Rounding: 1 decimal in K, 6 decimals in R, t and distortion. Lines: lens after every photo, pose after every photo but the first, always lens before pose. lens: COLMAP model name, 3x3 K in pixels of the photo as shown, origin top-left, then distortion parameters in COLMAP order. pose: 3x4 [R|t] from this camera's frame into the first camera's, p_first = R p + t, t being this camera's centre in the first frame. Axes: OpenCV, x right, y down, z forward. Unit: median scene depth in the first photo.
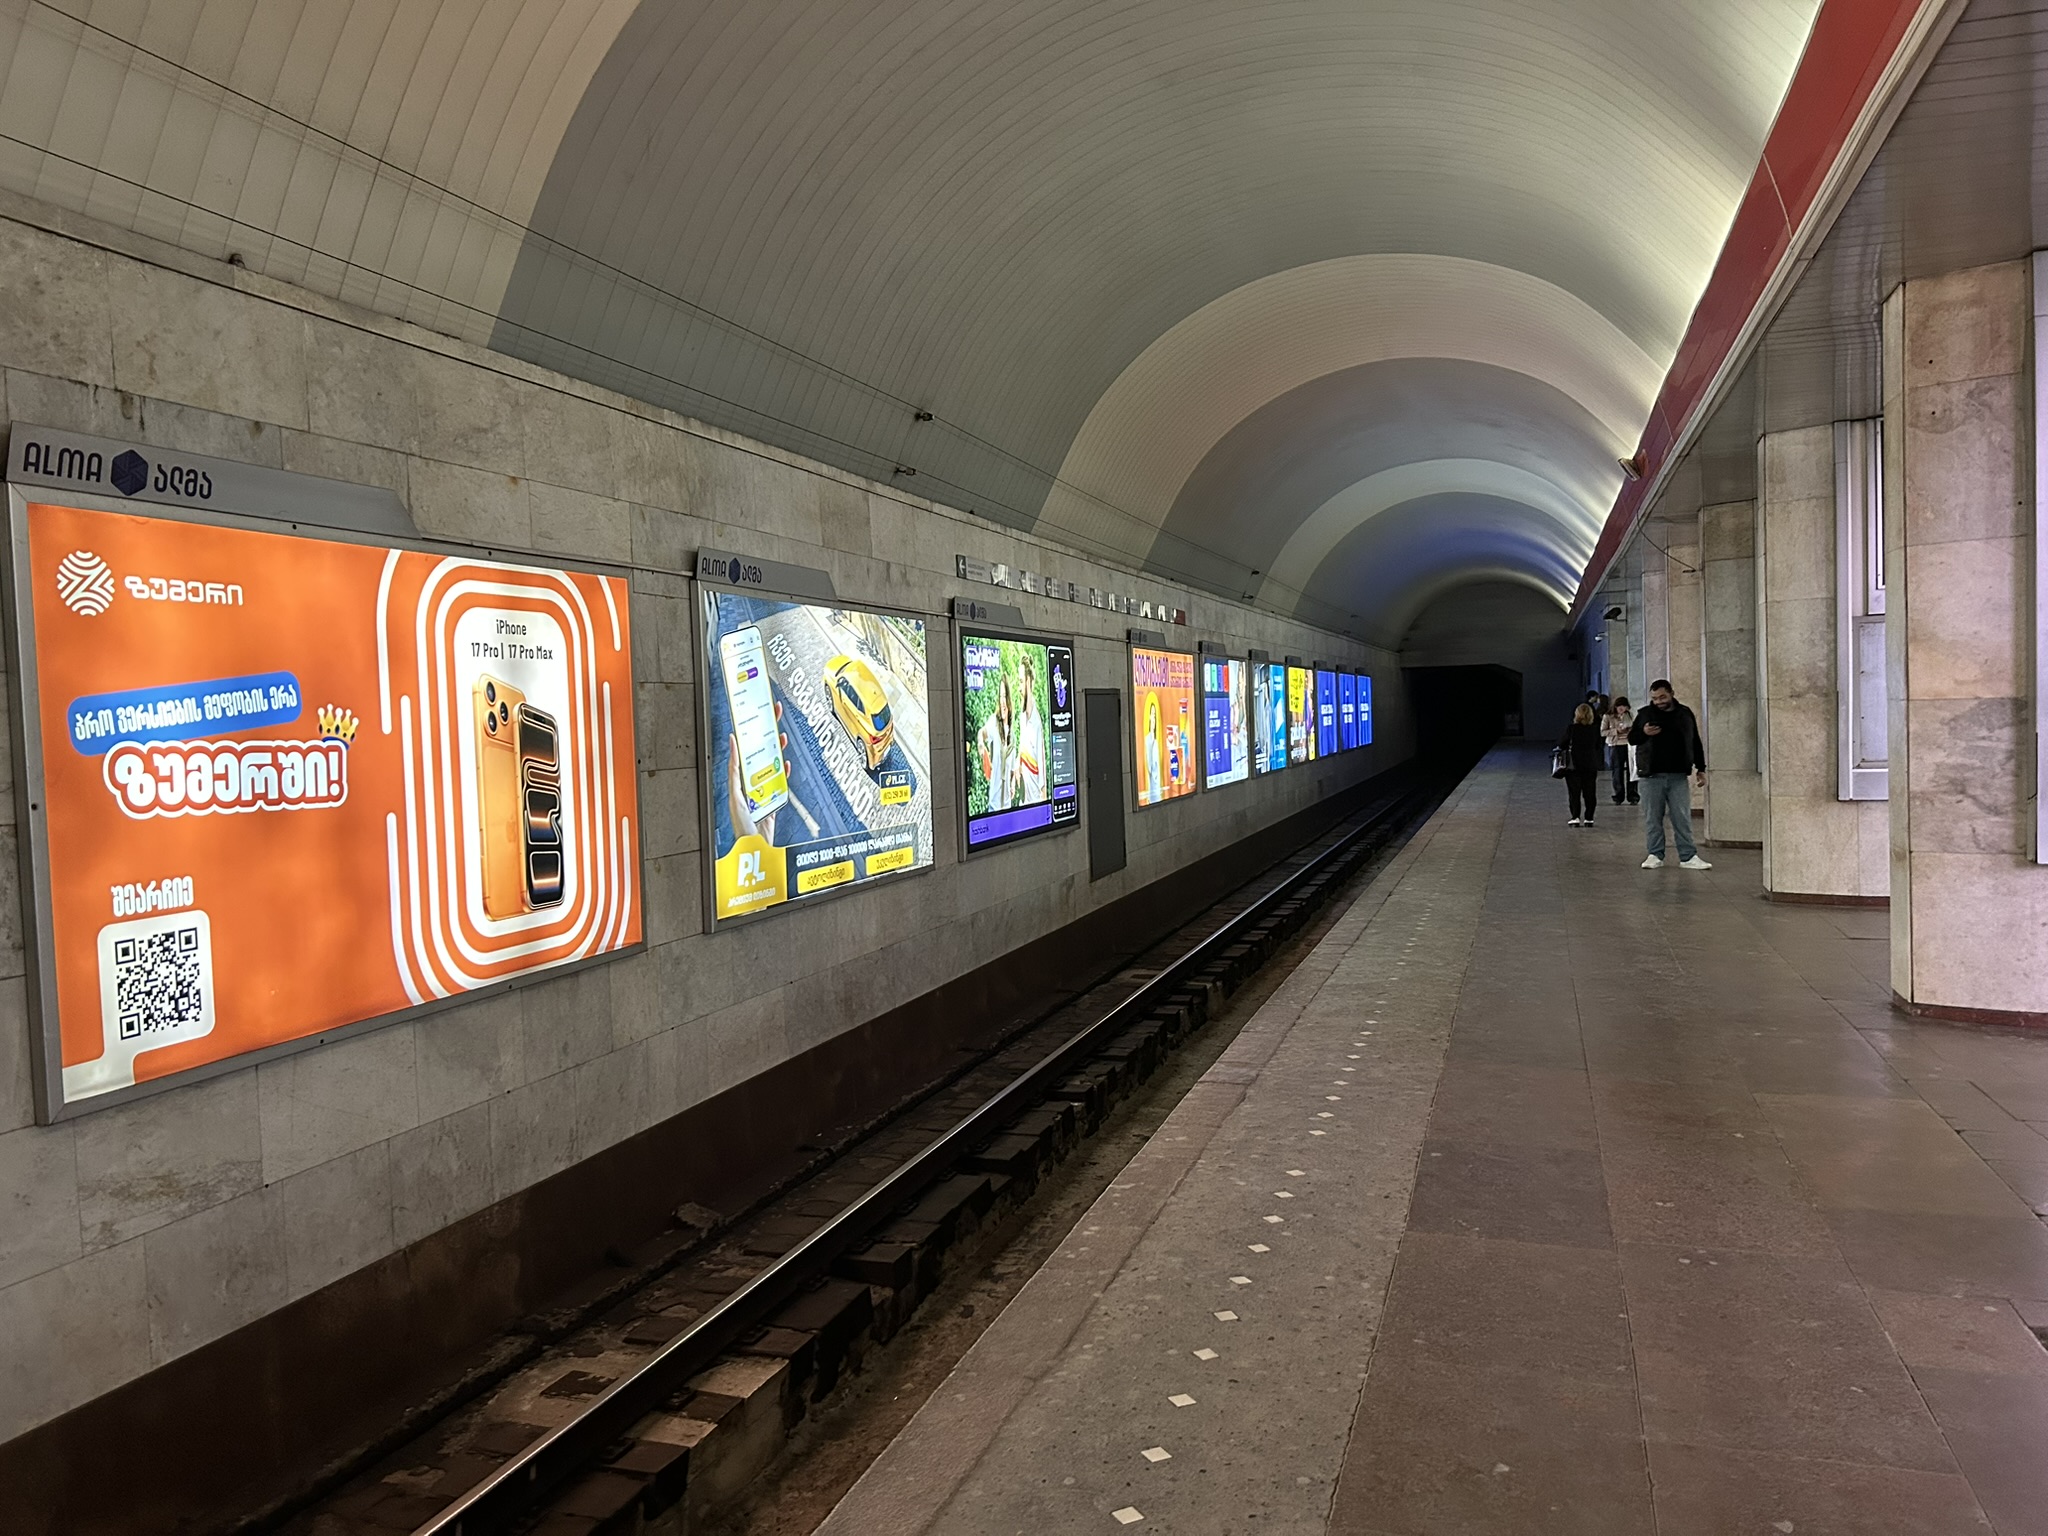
lens RADIAL K [[1569.4, 0, 1026.5], [0, 1569.4, 775.4], [0, 0, 1]] dist [0.053434, -0.016932]
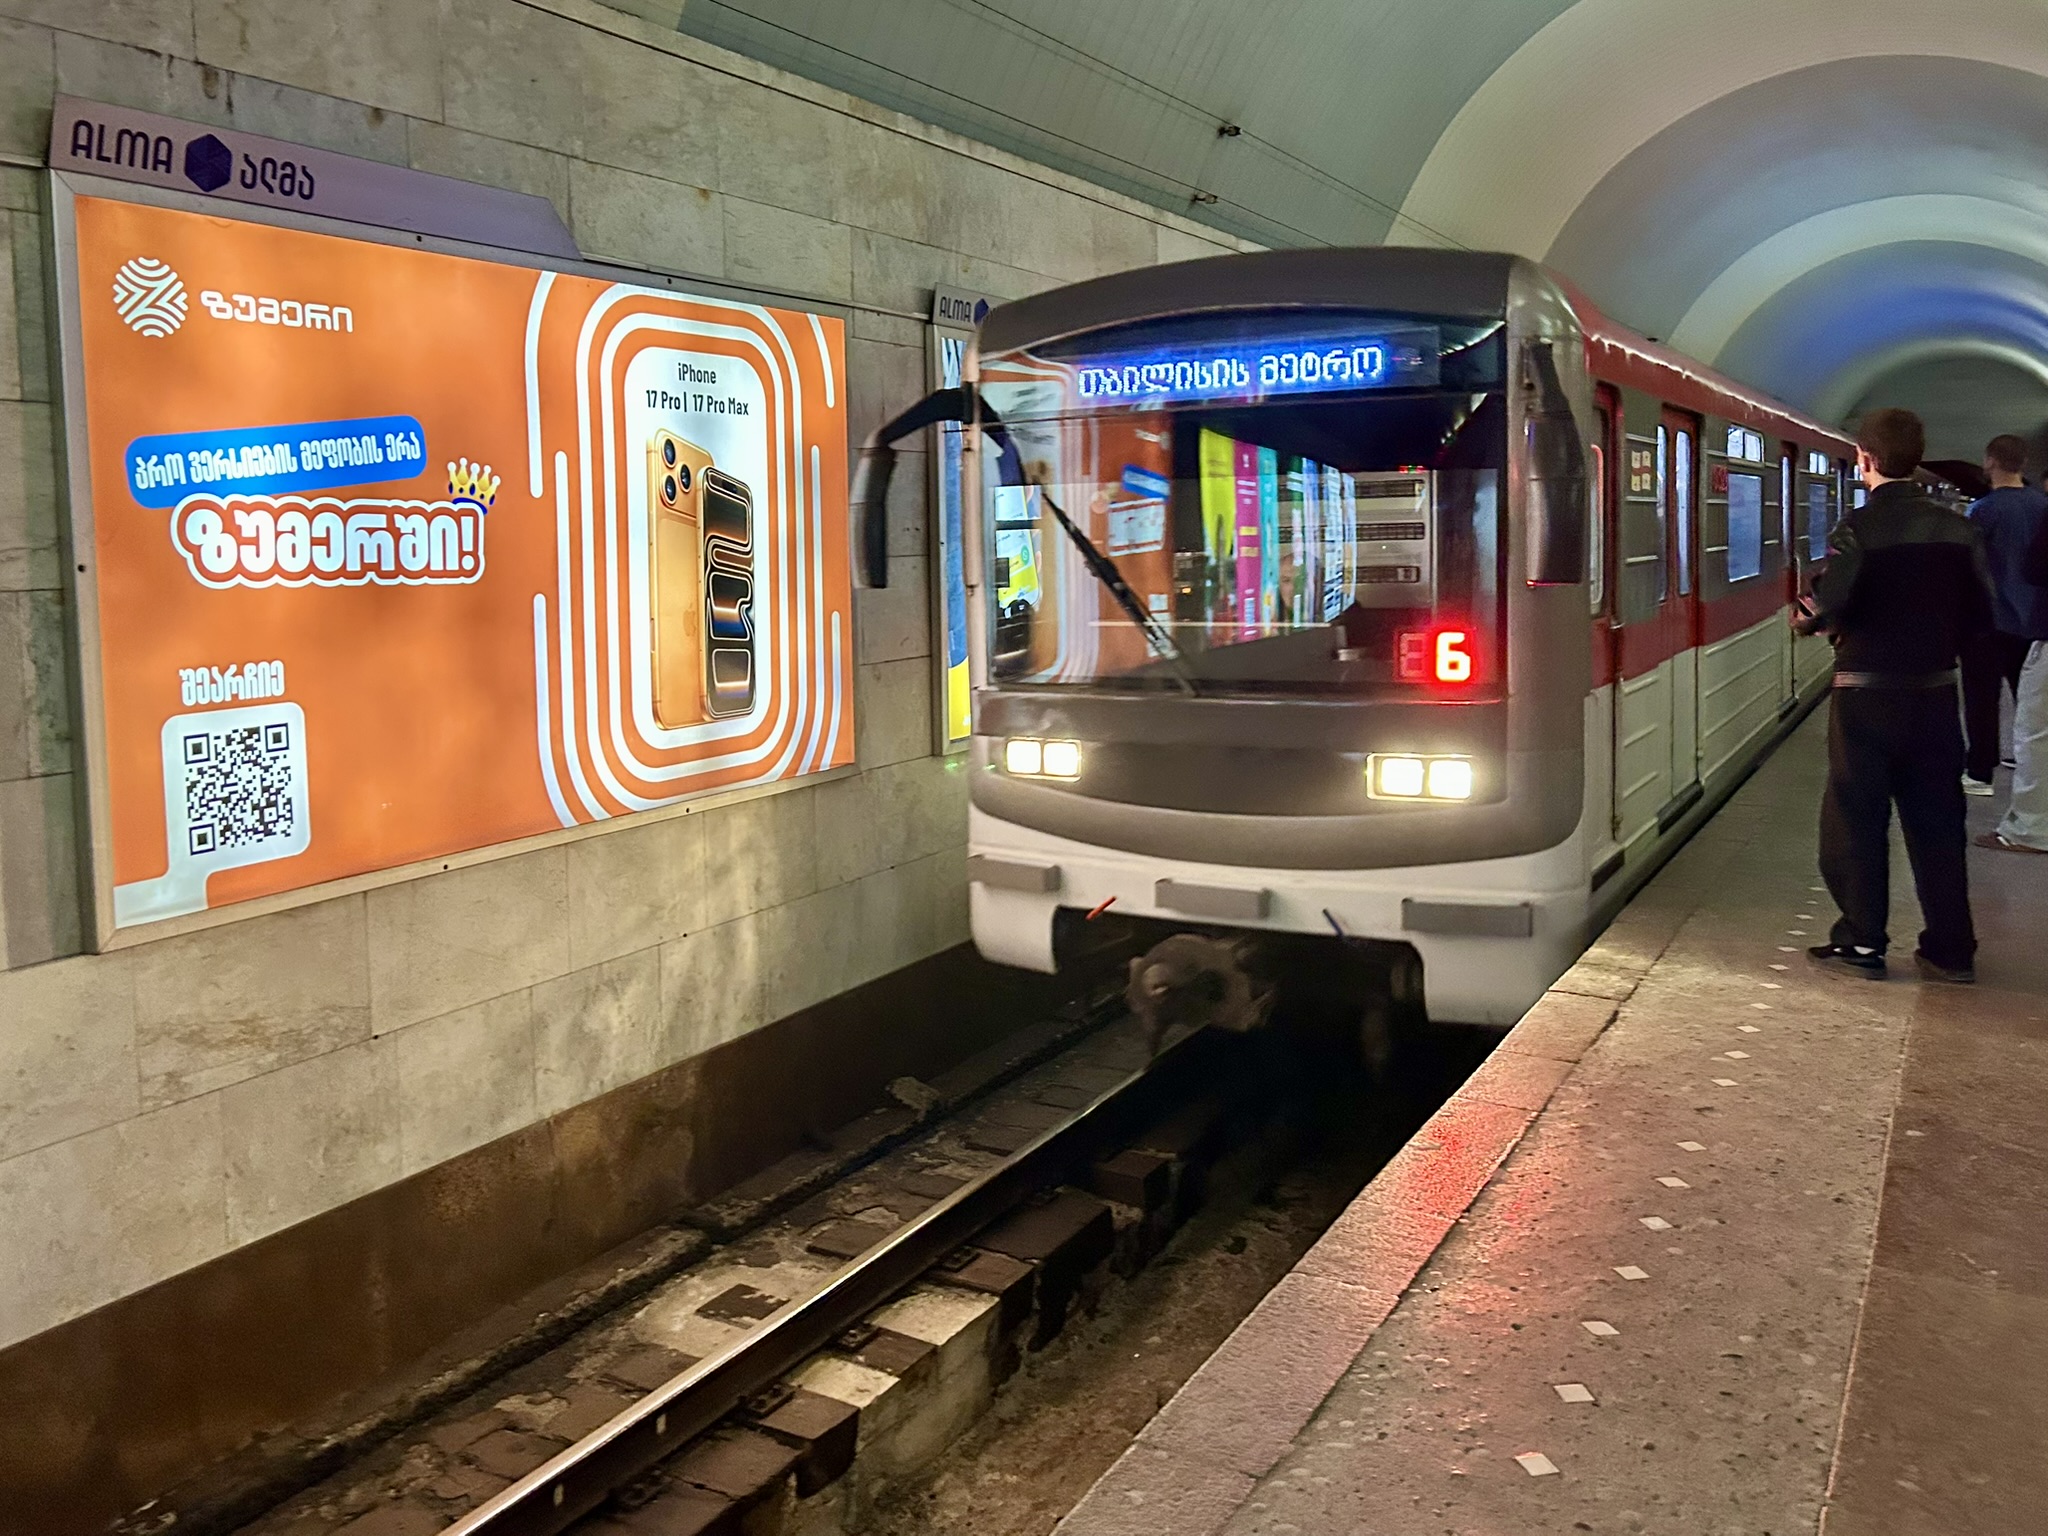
lens RADIAL K [[1569.4, 0, 1072.1], [0, 1569.4, 649.7], [0, 0, 1]] dist [0.053434, -0.016932]
pose [[0.979664, 0.028835, -0.198561, 0.035666], [-0.022365, 0.999146, 0.034748, 0.018621], [0.199394, -0.029600, 0.979472, 0.257745]]
